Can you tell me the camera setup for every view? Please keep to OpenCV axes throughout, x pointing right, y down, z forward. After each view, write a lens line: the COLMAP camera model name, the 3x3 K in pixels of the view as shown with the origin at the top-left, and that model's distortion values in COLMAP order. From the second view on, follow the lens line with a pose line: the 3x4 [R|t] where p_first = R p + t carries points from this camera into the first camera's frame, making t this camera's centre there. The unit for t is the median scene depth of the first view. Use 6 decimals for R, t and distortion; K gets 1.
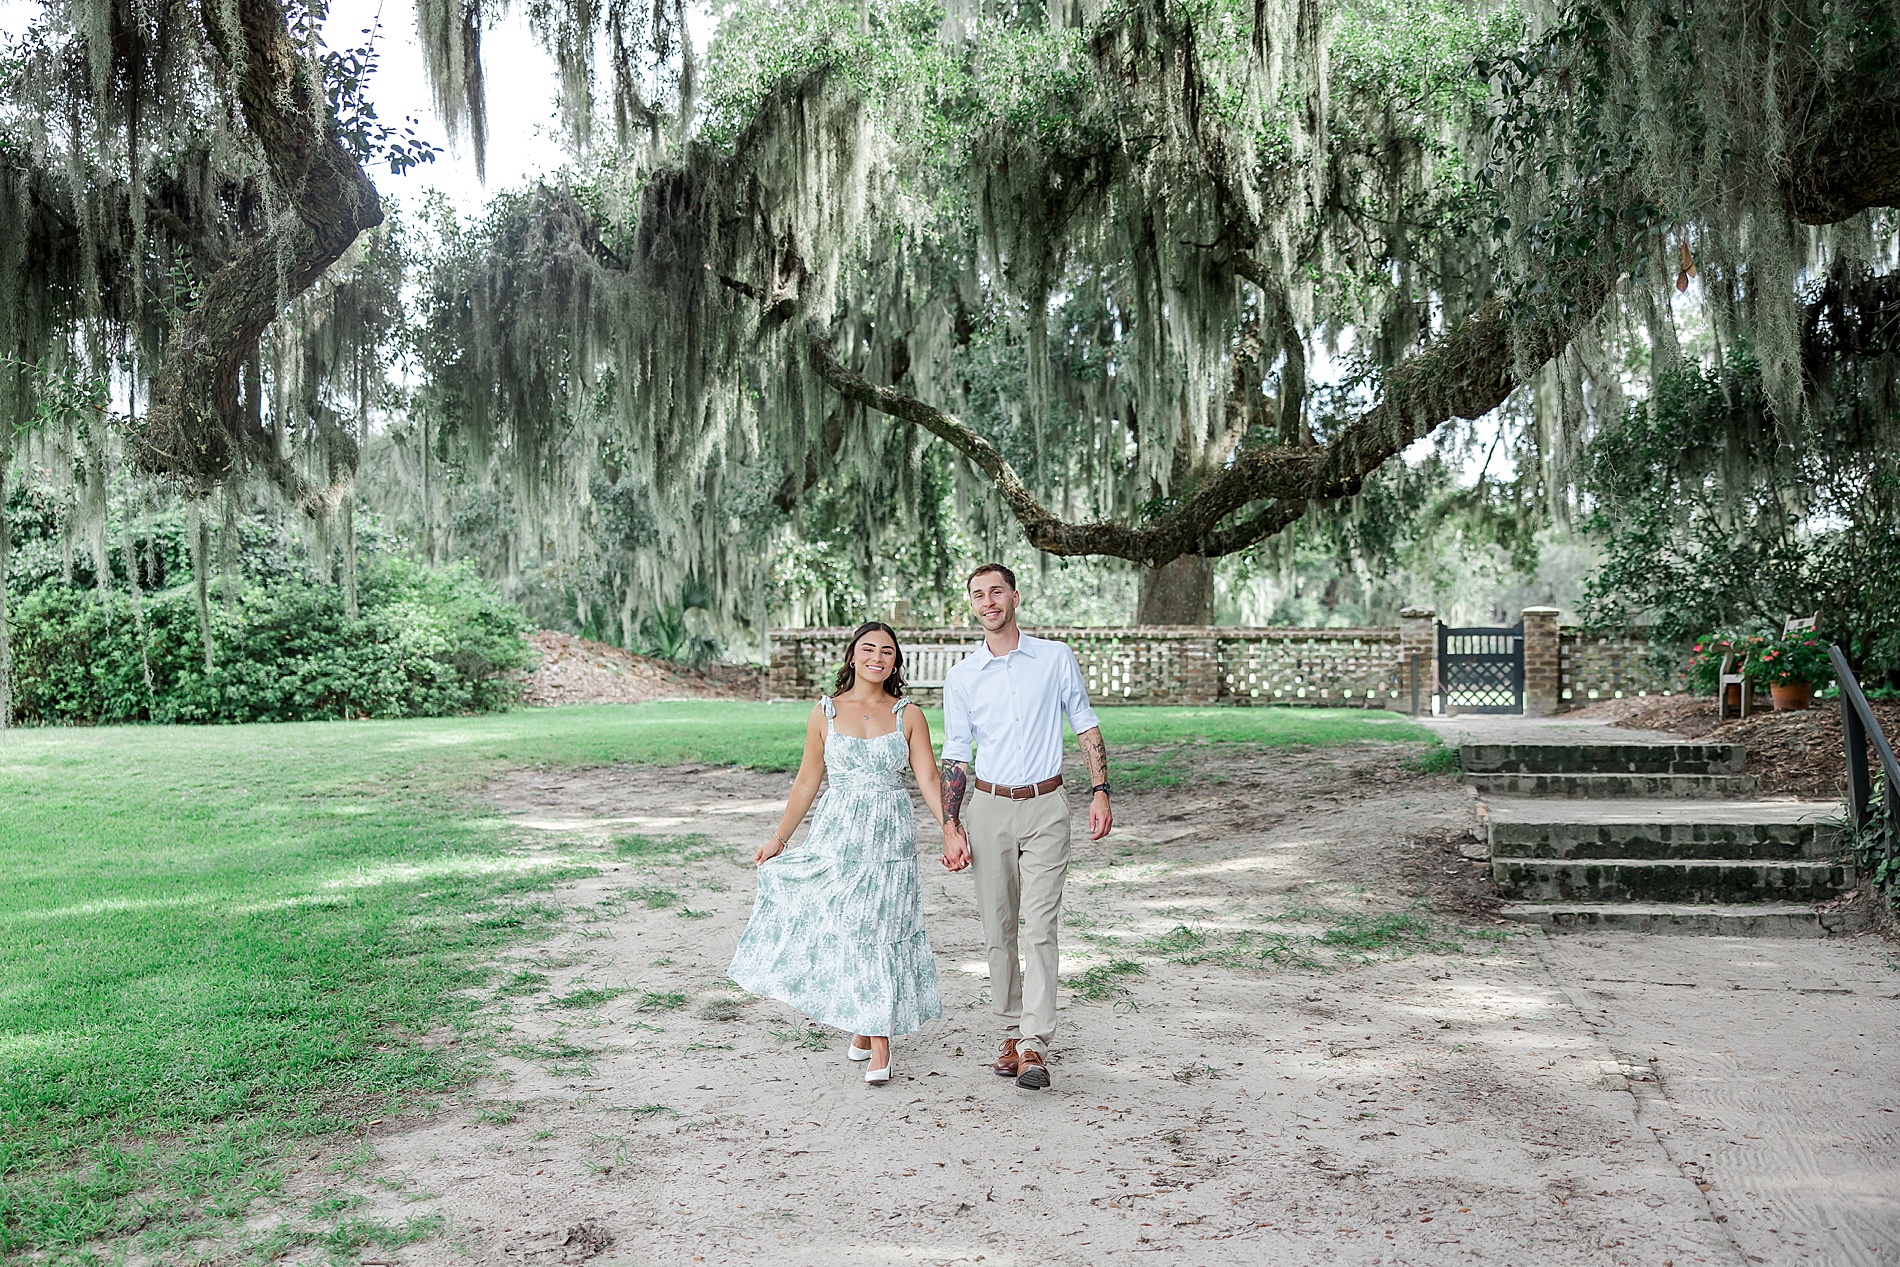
lens RADIAL K [[1984.7, 0, 964.6], [0, 1984.7, 632.8], [0, 0, 1]] dist [0.022253, 0.000000]
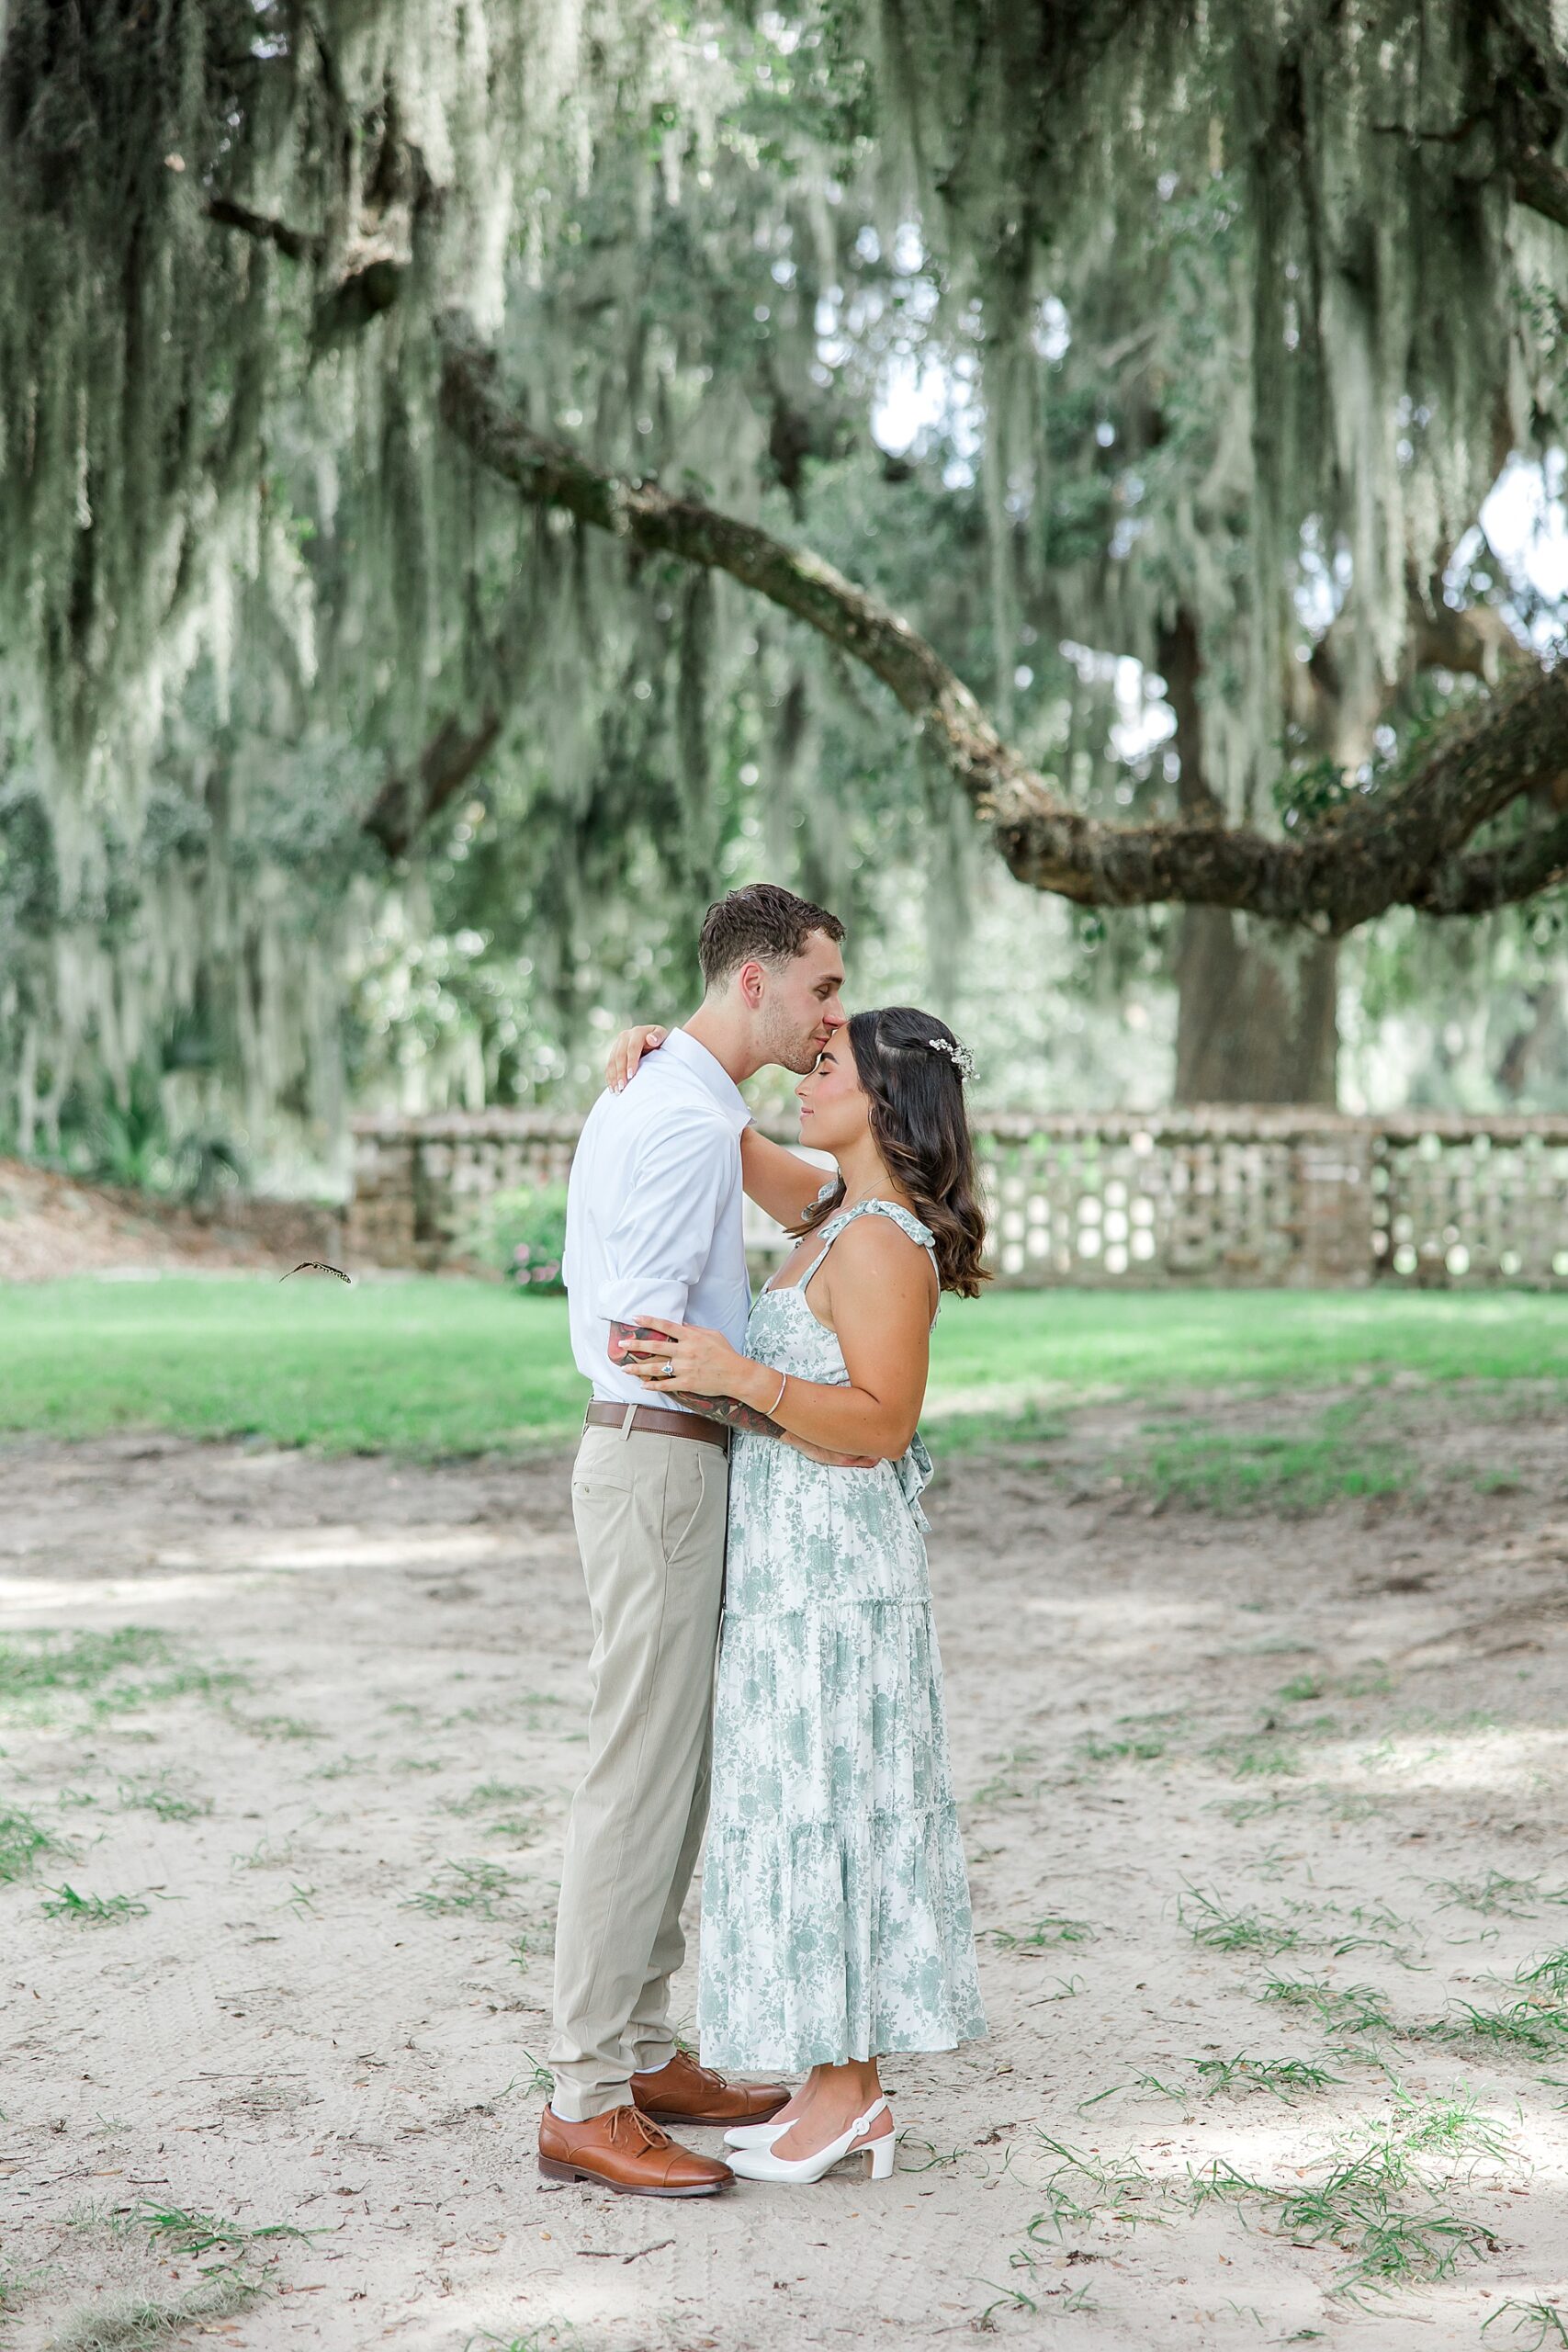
lens RADIAL K [[4127.3, 0, 865.0], [0, 4127.3, 1205.1], [0, 0, 1]] dist [-0.015563, 0.000000]
pose [[0.999698, 0.001049, 0.024533, -0.013236], [-0.001447, 0.999868, 0.016206, 0.006148], [-0.024512, -0.016236, 0.999568, 0.171296]]
